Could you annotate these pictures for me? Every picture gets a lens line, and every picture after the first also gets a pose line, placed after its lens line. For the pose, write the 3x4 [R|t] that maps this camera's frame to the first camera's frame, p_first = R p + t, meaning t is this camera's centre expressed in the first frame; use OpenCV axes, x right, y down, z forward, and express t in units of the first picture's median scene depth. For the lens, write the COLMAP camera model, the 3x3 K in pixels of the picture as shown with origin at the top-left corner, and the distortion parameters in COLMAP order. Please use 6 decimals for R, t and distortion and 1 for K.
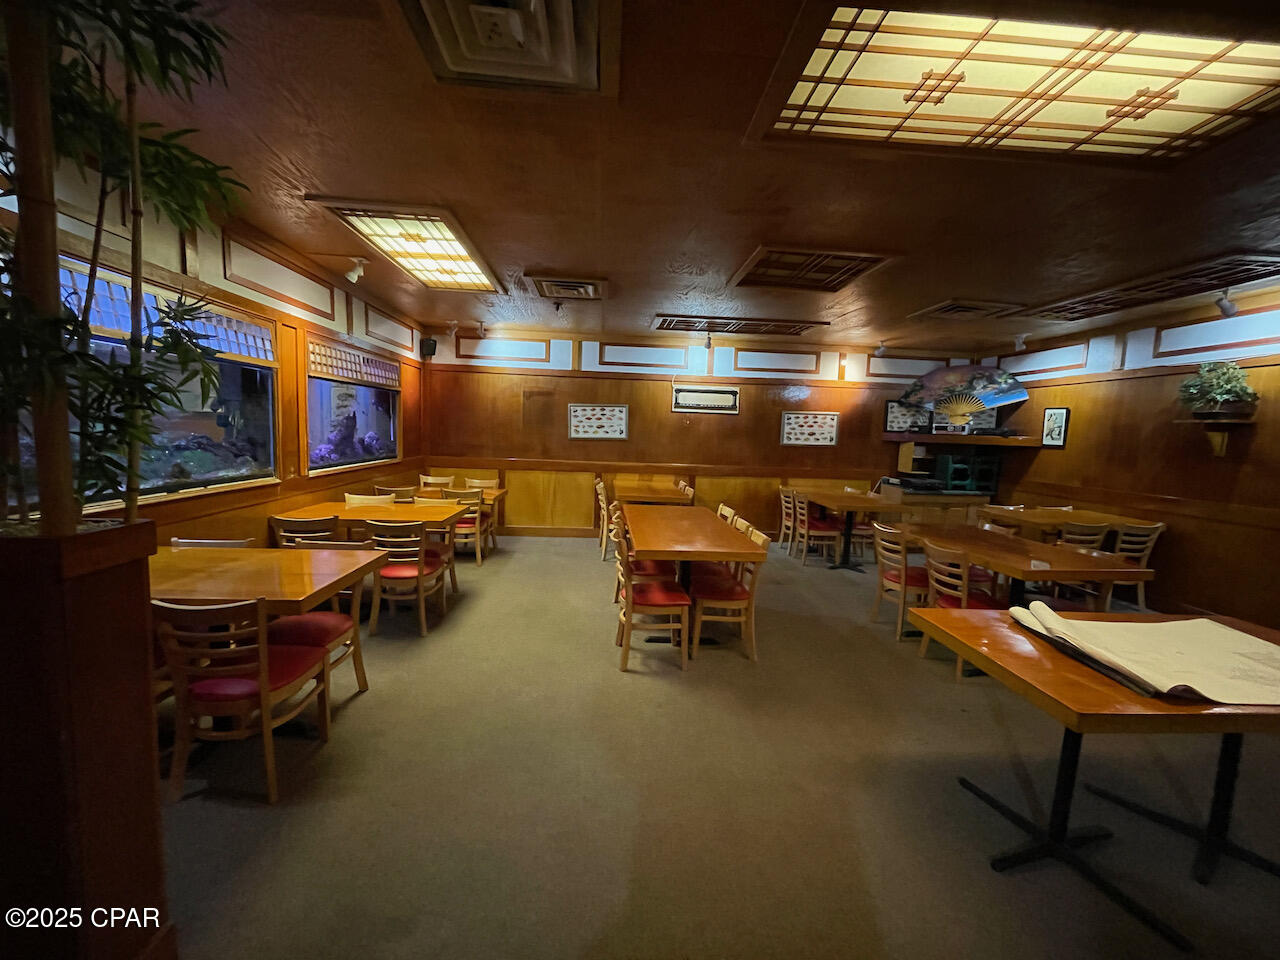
lens RADIAL K [[513.3, 0, 632.4], [0, 513.3, 488.8], [0, 0, 1]] dist [0.001867, -0.000159]
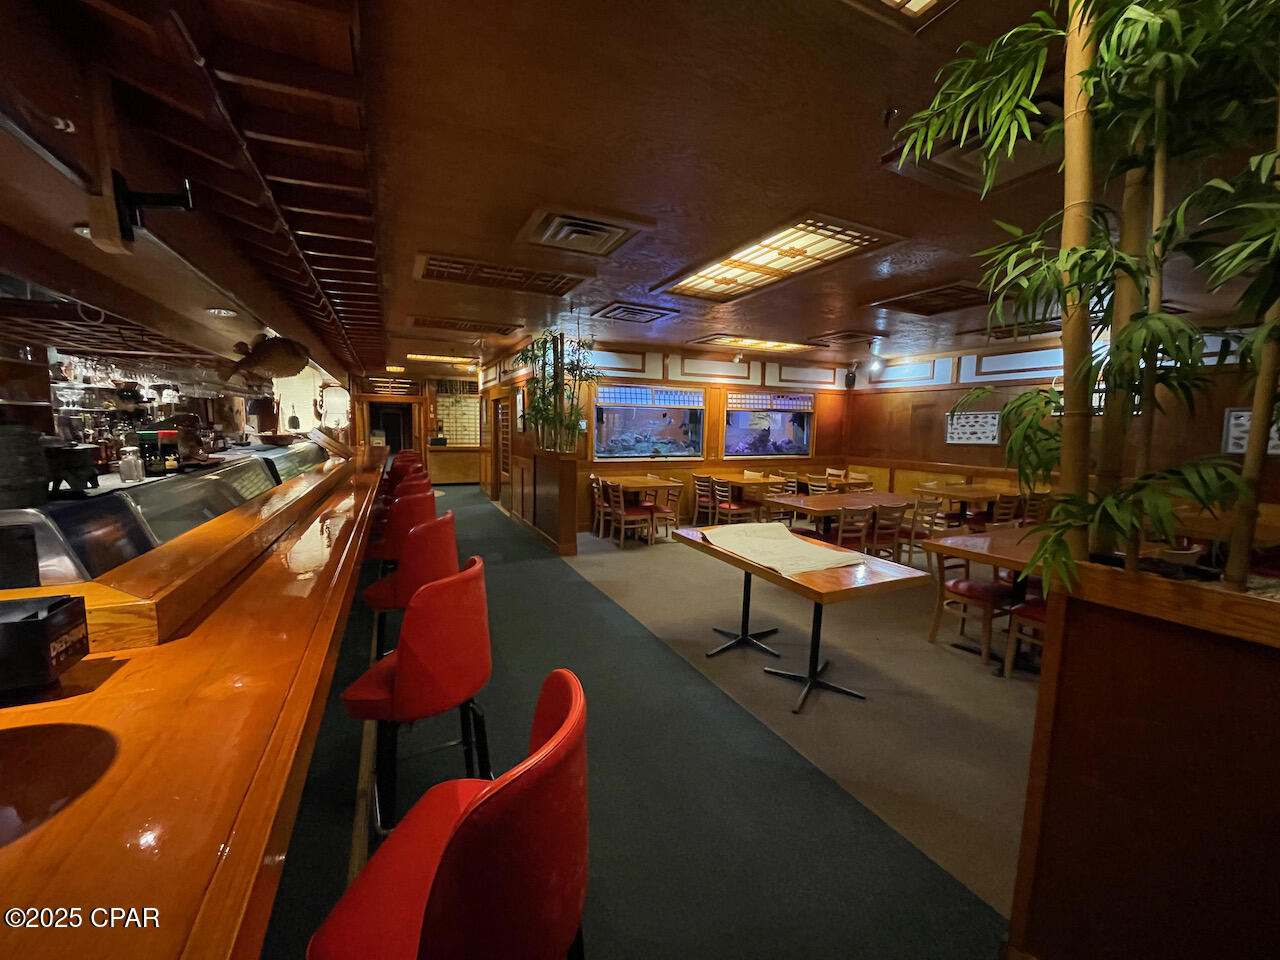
lens RADIAL K [[507.1, 0, 637.7], [0, 507.1, 478.9], [0, 0, 1]] dist [-0.001360, -0.000139]
pose [[0.378173, 0.061760, -0.923673, 0.796869], [-0.107758, 0.993926, 0.022339, 0.032011], [0.919442, 0.091085, 0.382531, -0.051349]]
